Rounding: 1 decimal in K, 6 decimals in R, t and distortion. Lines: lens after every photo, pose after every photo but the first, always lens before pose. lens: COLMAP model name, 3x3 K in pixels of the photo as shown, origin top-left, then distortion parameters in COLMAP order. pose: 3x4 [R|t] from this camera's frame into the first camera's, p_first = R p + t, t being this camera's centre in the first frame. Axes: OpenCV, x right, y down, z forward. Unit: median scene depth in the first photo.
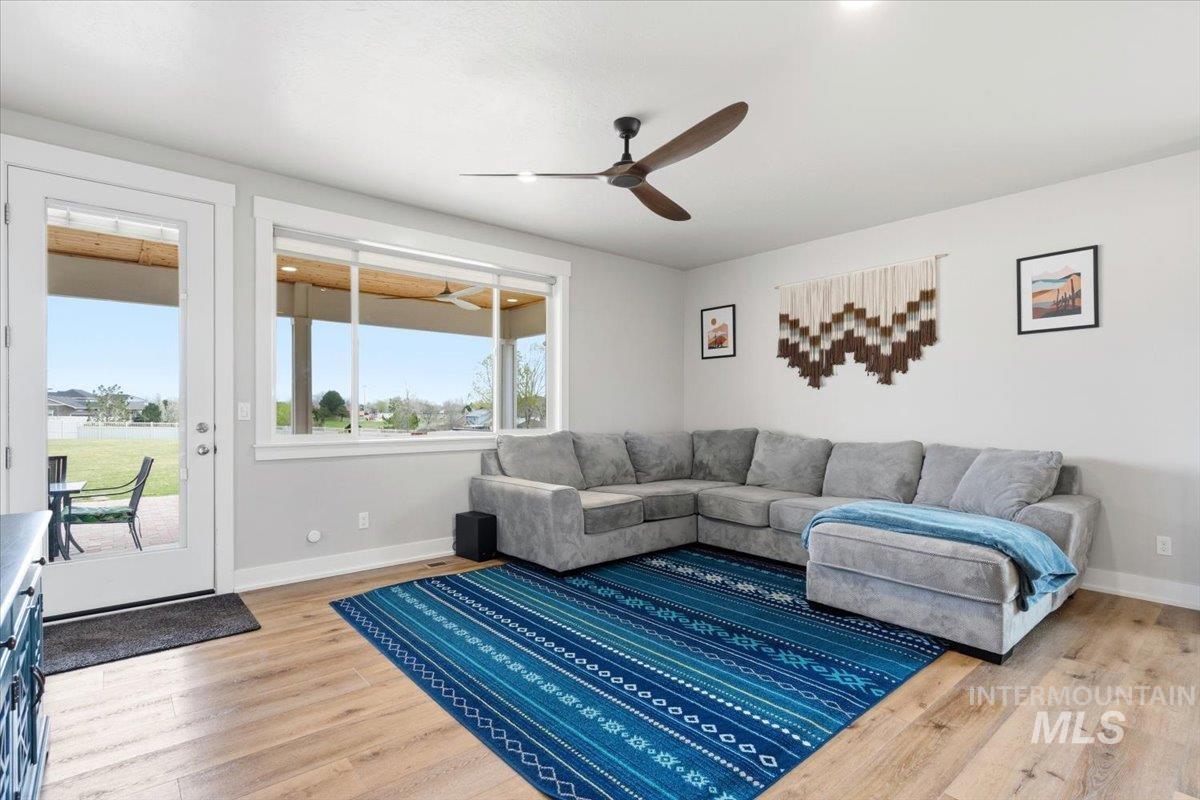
lens RADIAL K [[575.1, 0, 597.2], [0, 575.1, 409.8], [0, 0, 1]] dist [-0.005689, -0.000549]
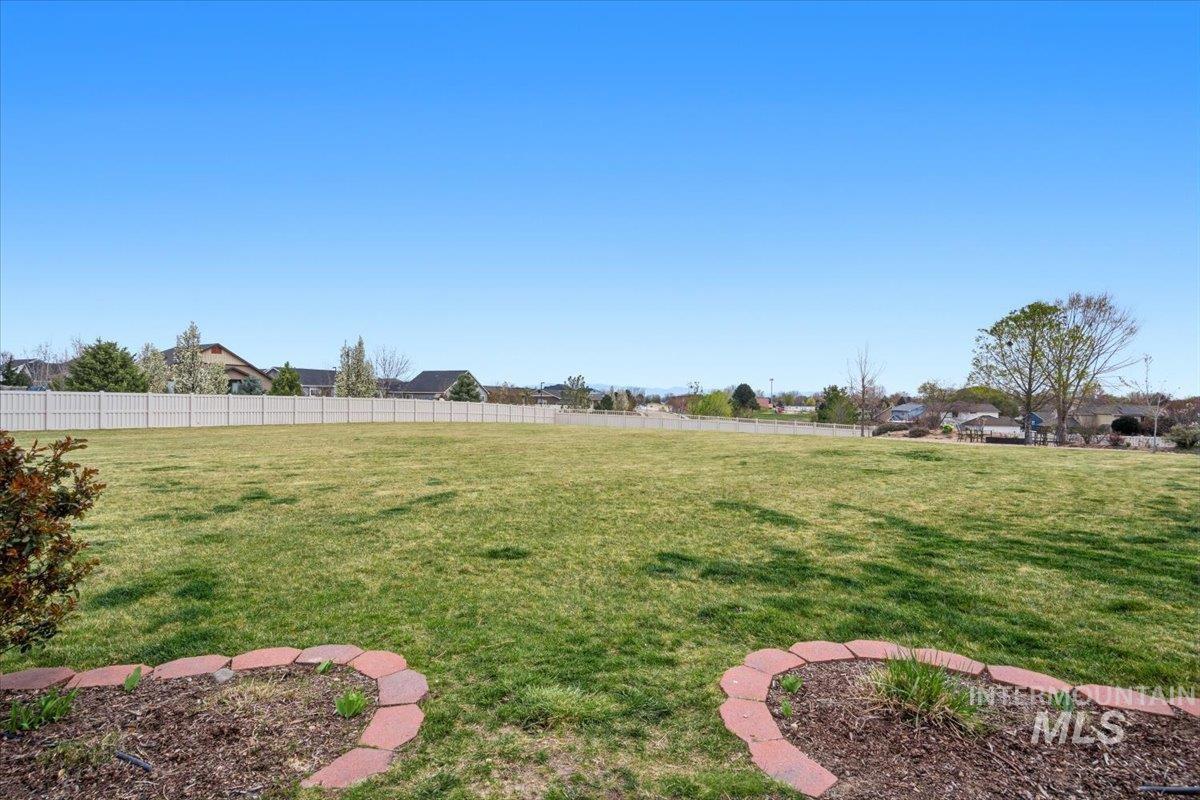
lens RADIAL K [[567.1, 0, 600.0], [0, 567.1, 400.0], [0, 0, 1]] dist [0.003123, 0.000392]
pose [[0.781461, 0.006760, -0.623917, -1.258049], [-0.010235, 0.999946, -0.001985, 0.054263], [0.623870, 0.007937, 0.781488, 1.652601]]
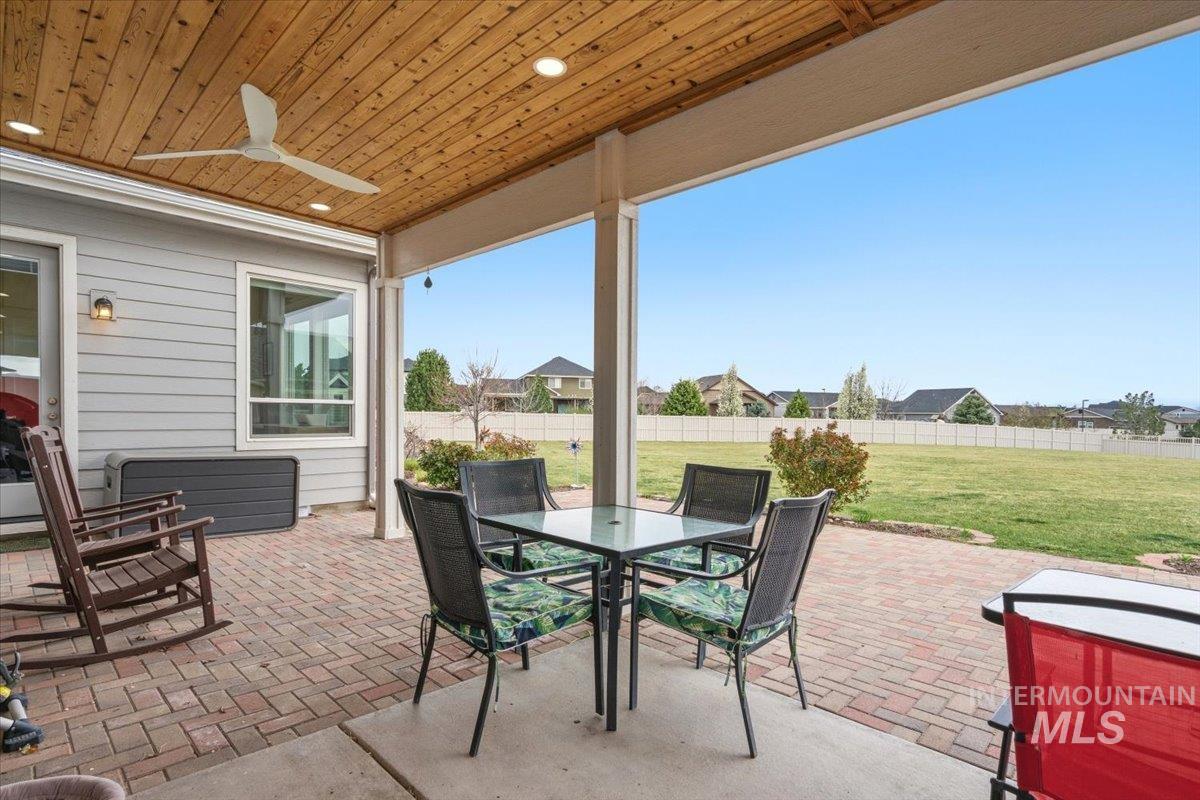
lens RADIAL K [[587.2, 0, 594.0], [0, 587.2, 425.8], [0, 0, 1]] dist [0.001799, 0.000279]
pose [[0.097892, 0.018354, -0.995028, -0.449480], [-0.013629, 0.999761, 0.017100, 0.034834], [0.995104, 0.011887, 0.098118, 0.912736]]
